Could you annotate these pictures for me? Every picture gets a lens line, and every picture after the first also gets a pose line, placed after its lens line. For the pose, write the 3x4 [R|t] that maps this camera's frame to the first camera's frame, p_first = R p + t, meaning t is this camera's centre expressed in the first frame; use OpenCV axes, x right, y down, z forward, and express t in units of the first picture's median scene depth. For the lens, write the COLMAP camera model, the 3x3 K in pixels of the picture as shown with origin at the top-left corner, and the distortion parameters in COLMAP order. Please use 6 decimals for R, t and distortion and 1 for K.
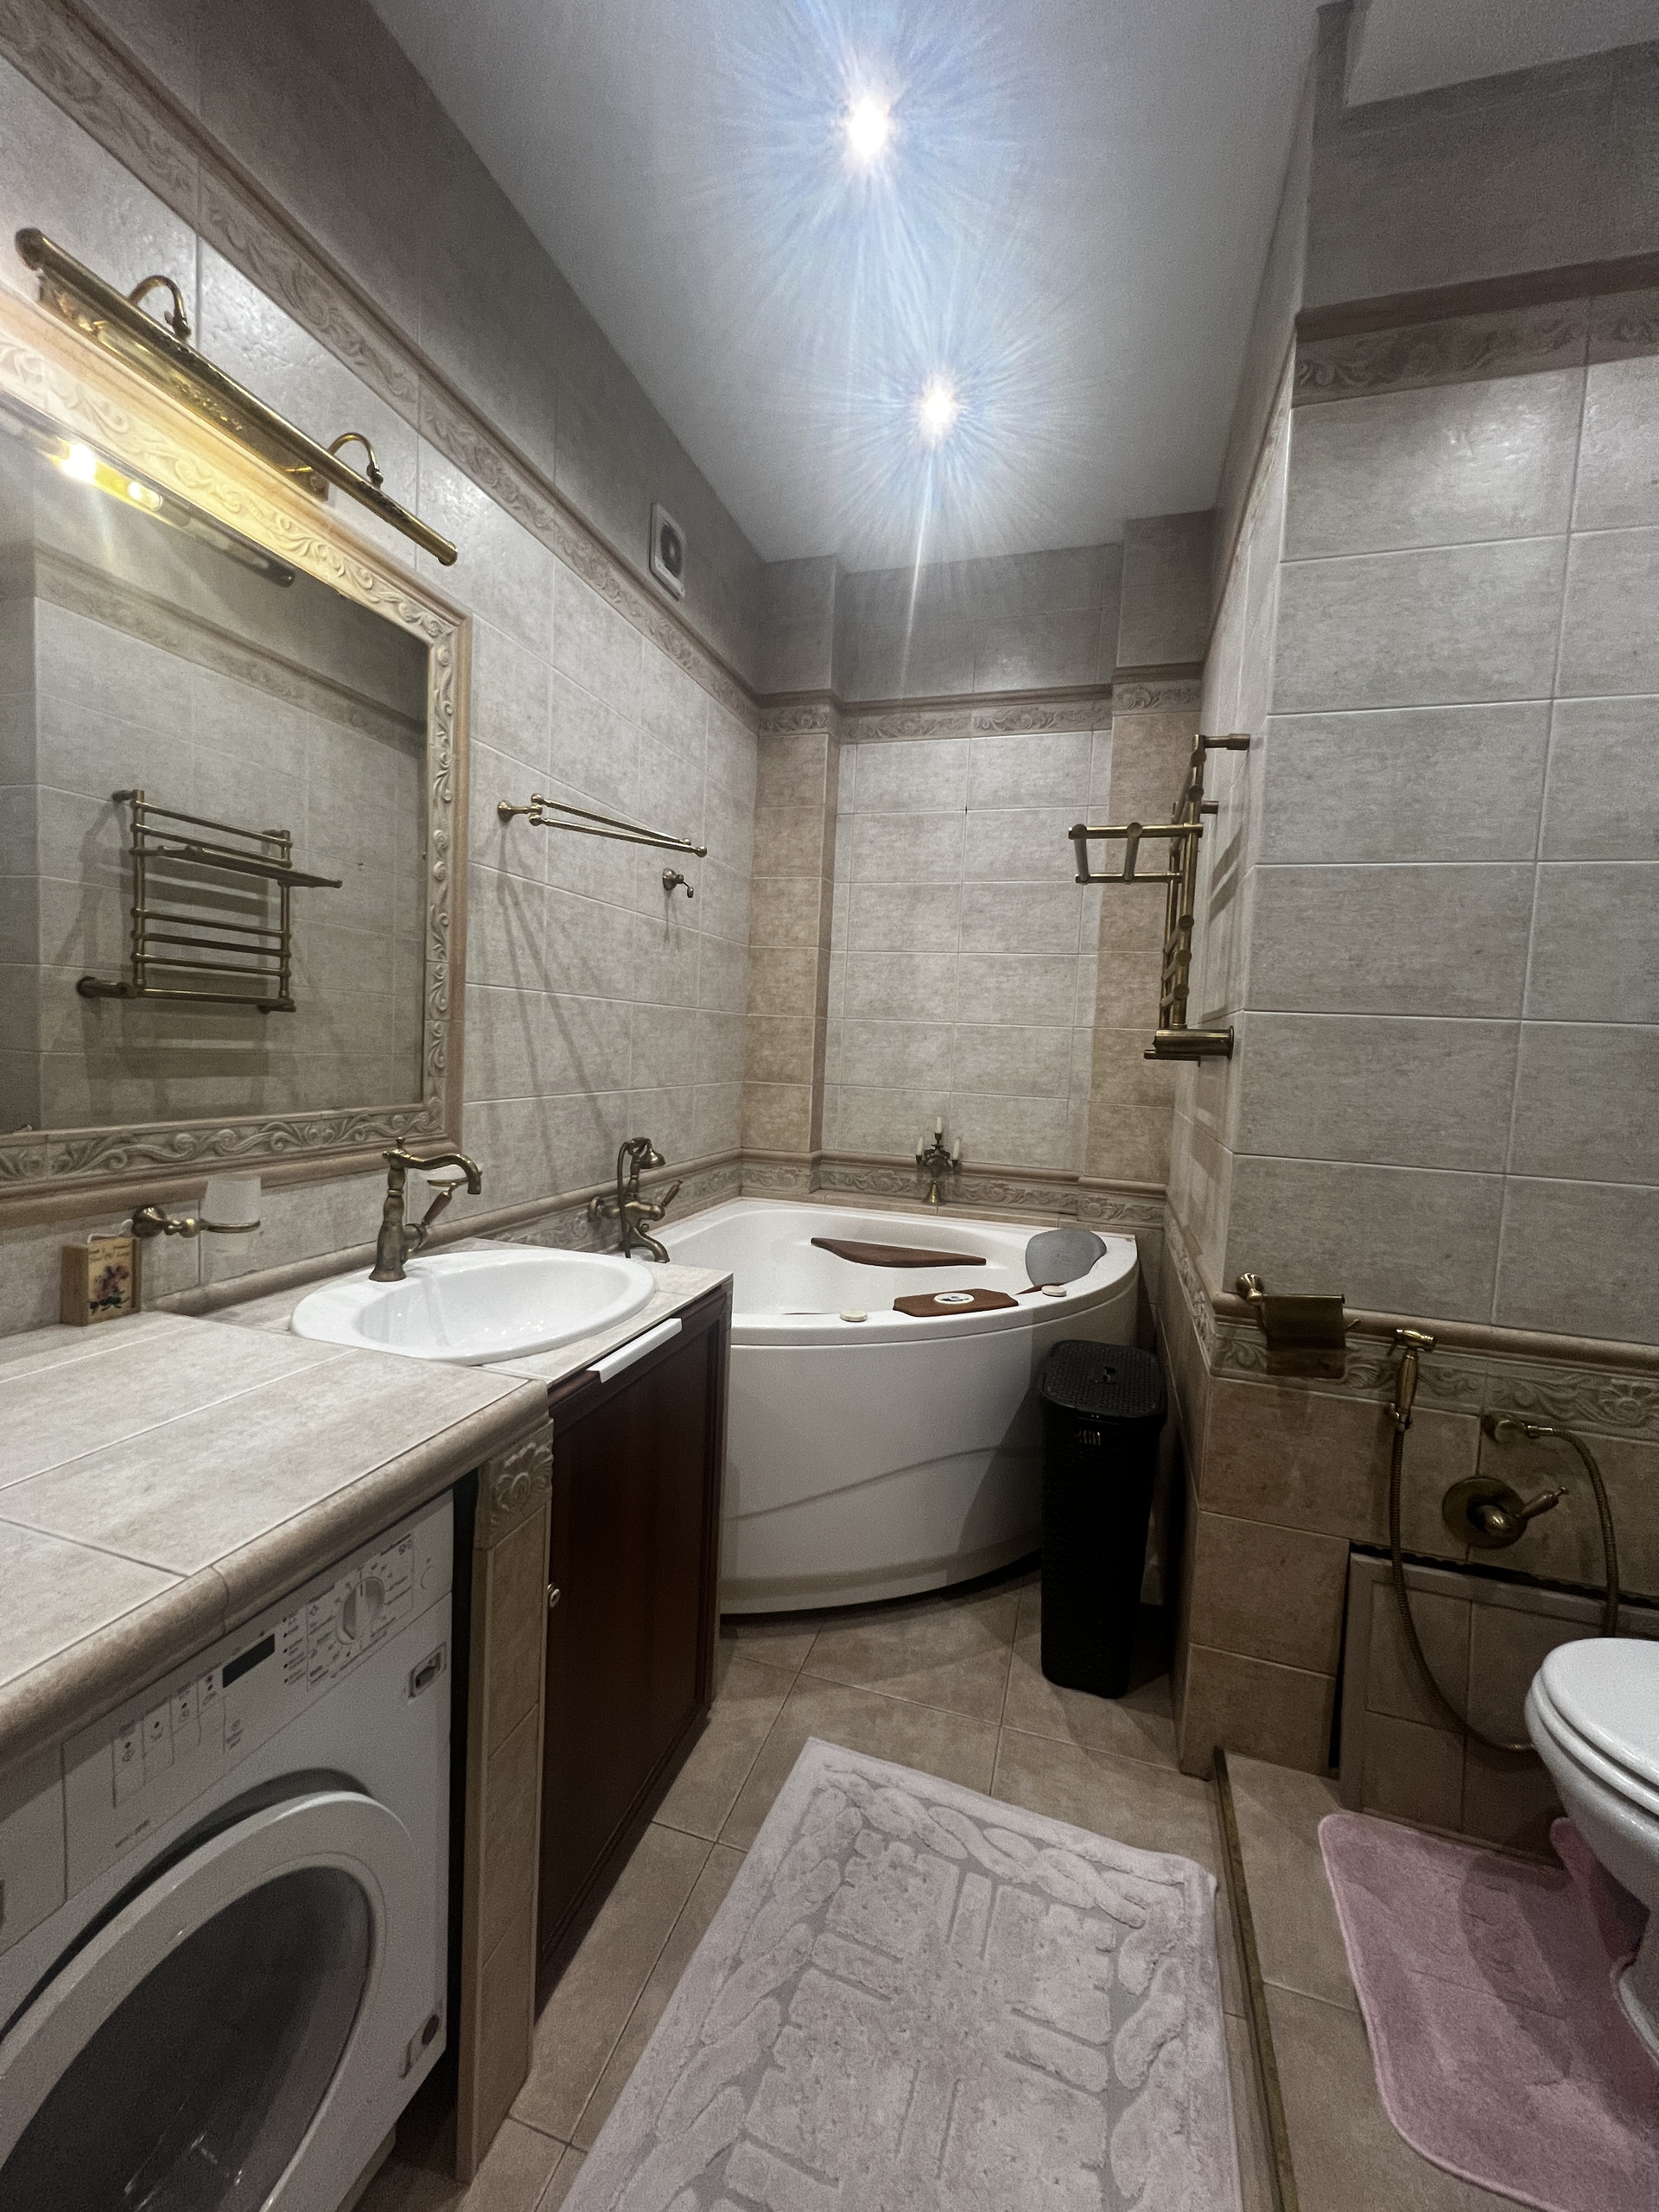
lens RADIAL K [[885.4, 0, 834.7], [0, 885.4, 1099.2], [0, 0, 1]] dist [-0.002129, 0.001695]
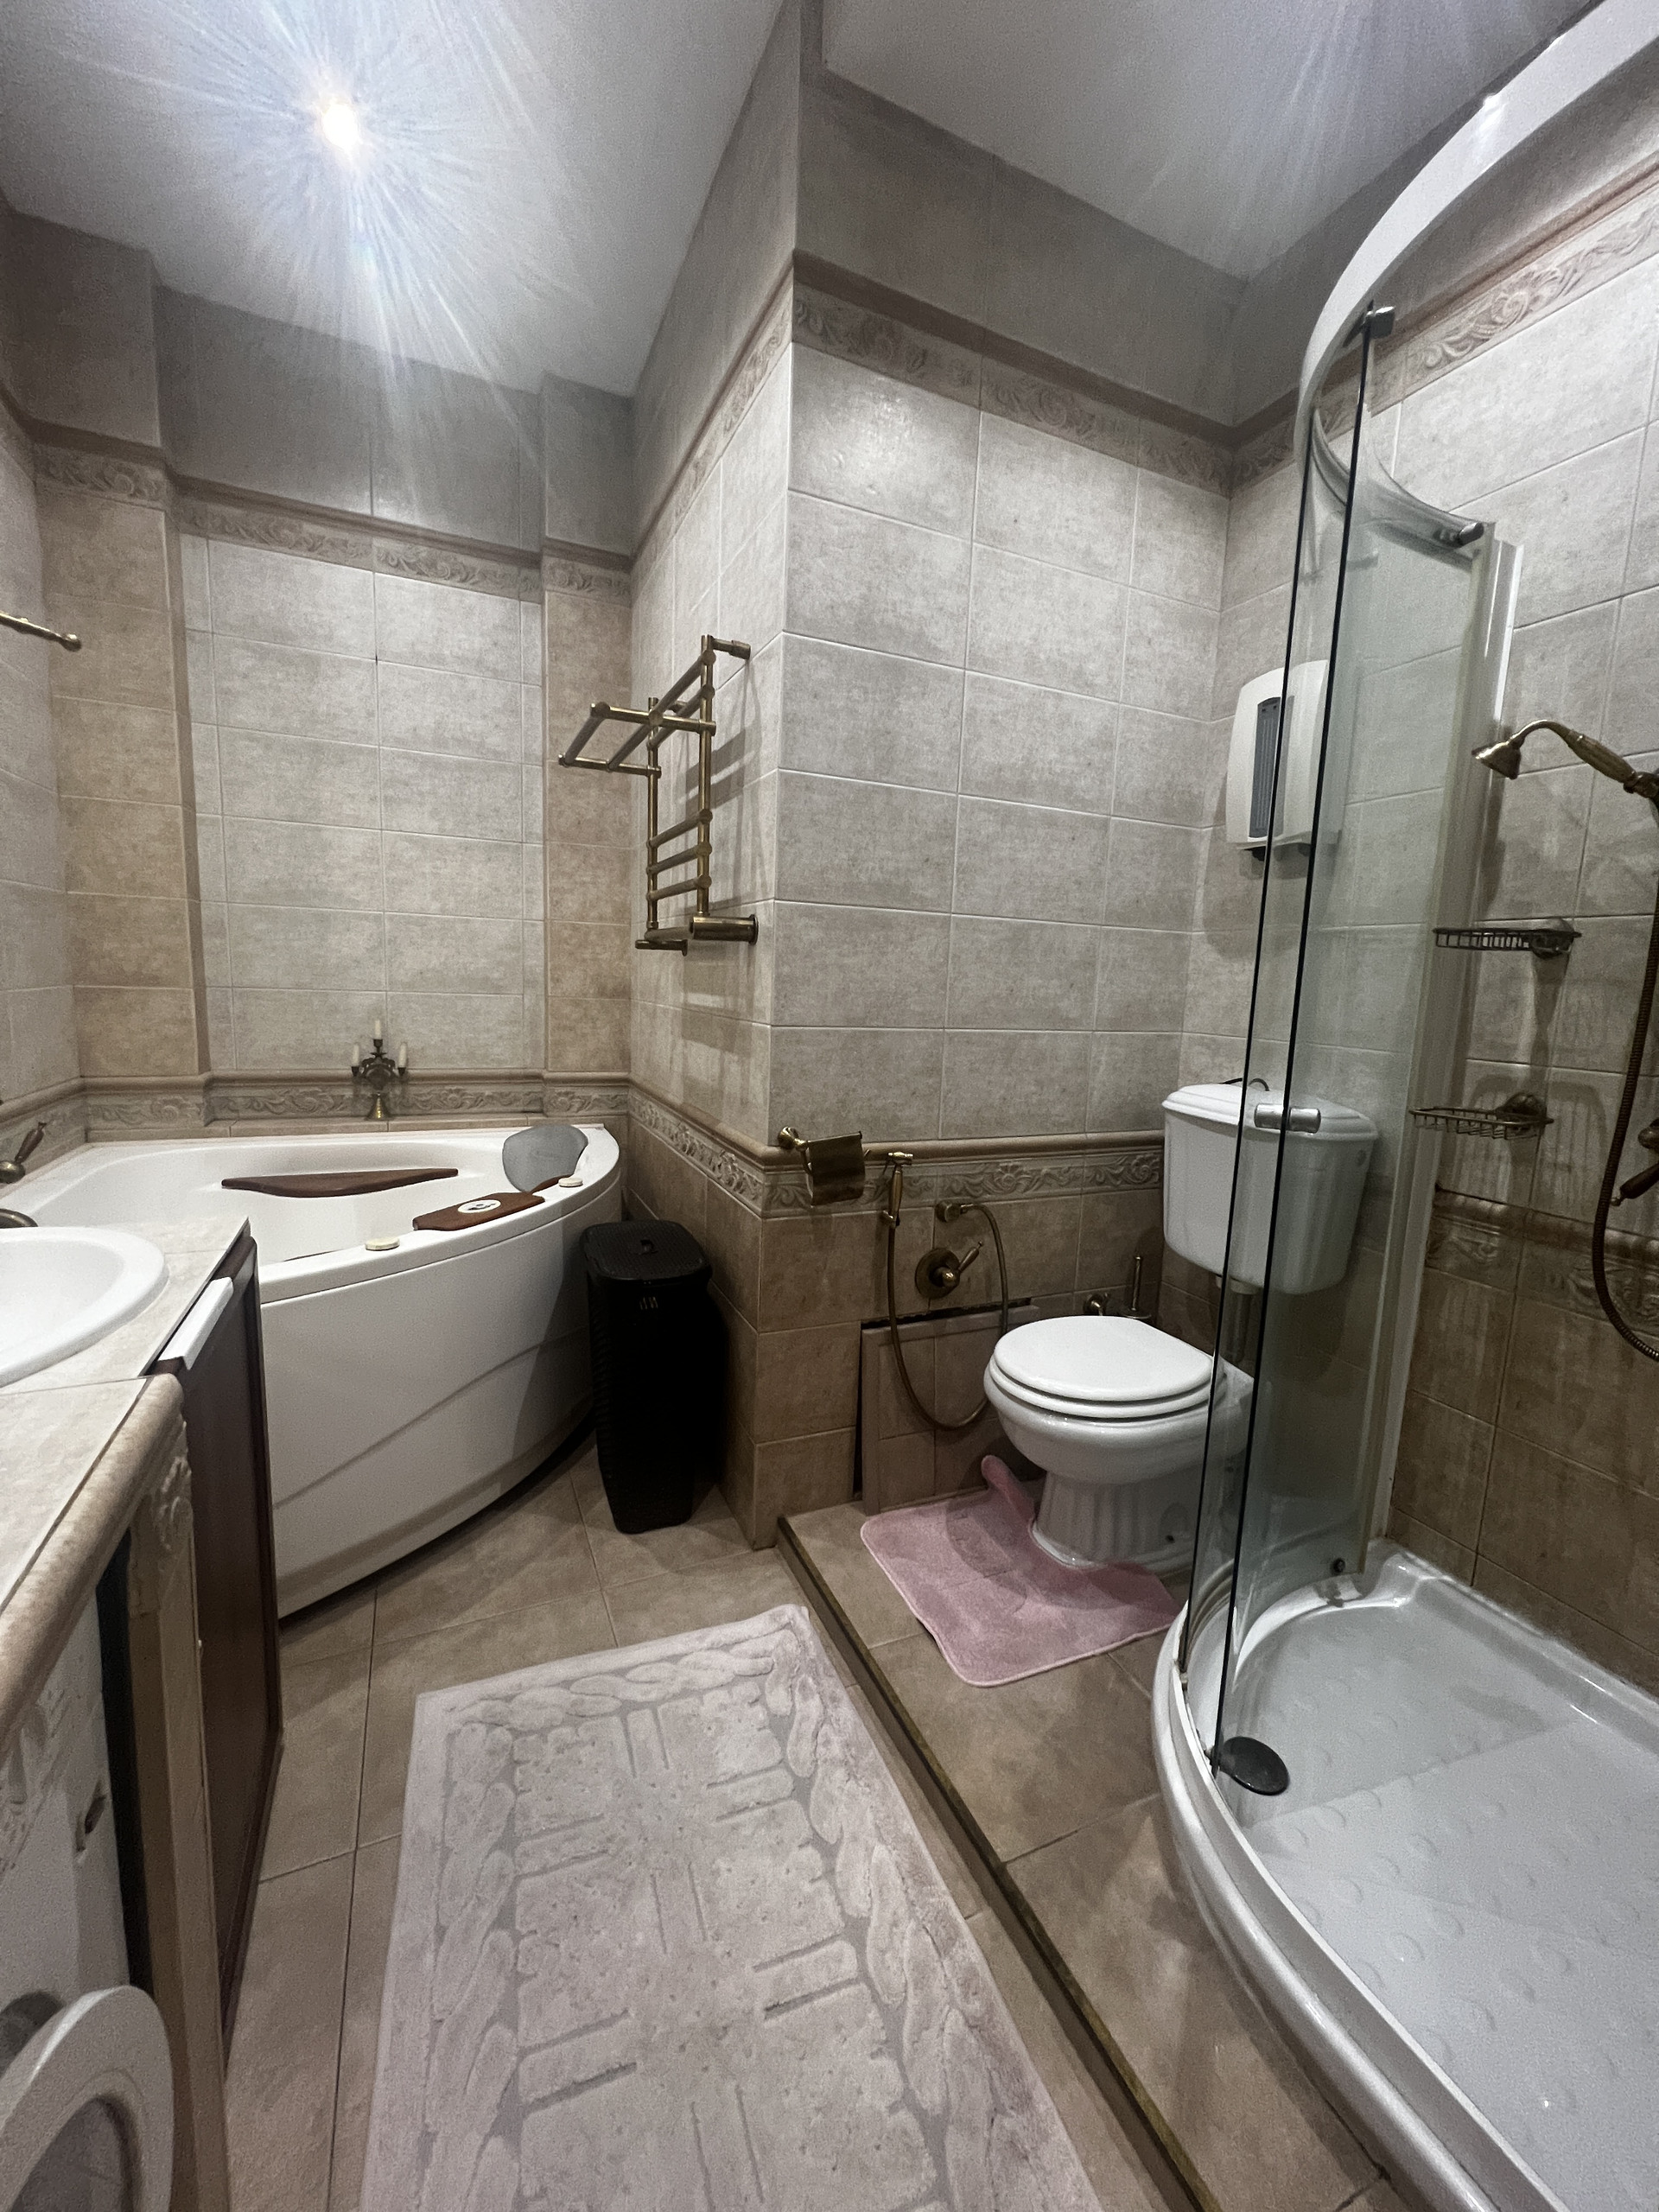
lens RADIAL K [[885.4, 0, 835.7], [0, 885.4, 1098.3], [0, 0, 1]] dist [-0.002129, 0.001695]
pose [[0.750386, -0.108023, 0.652113, -0.243296], [0.039598, 0.992130, 0.118783, 0.020737], [-0.659812, -0.063311, 0.748759, 0.076588]]
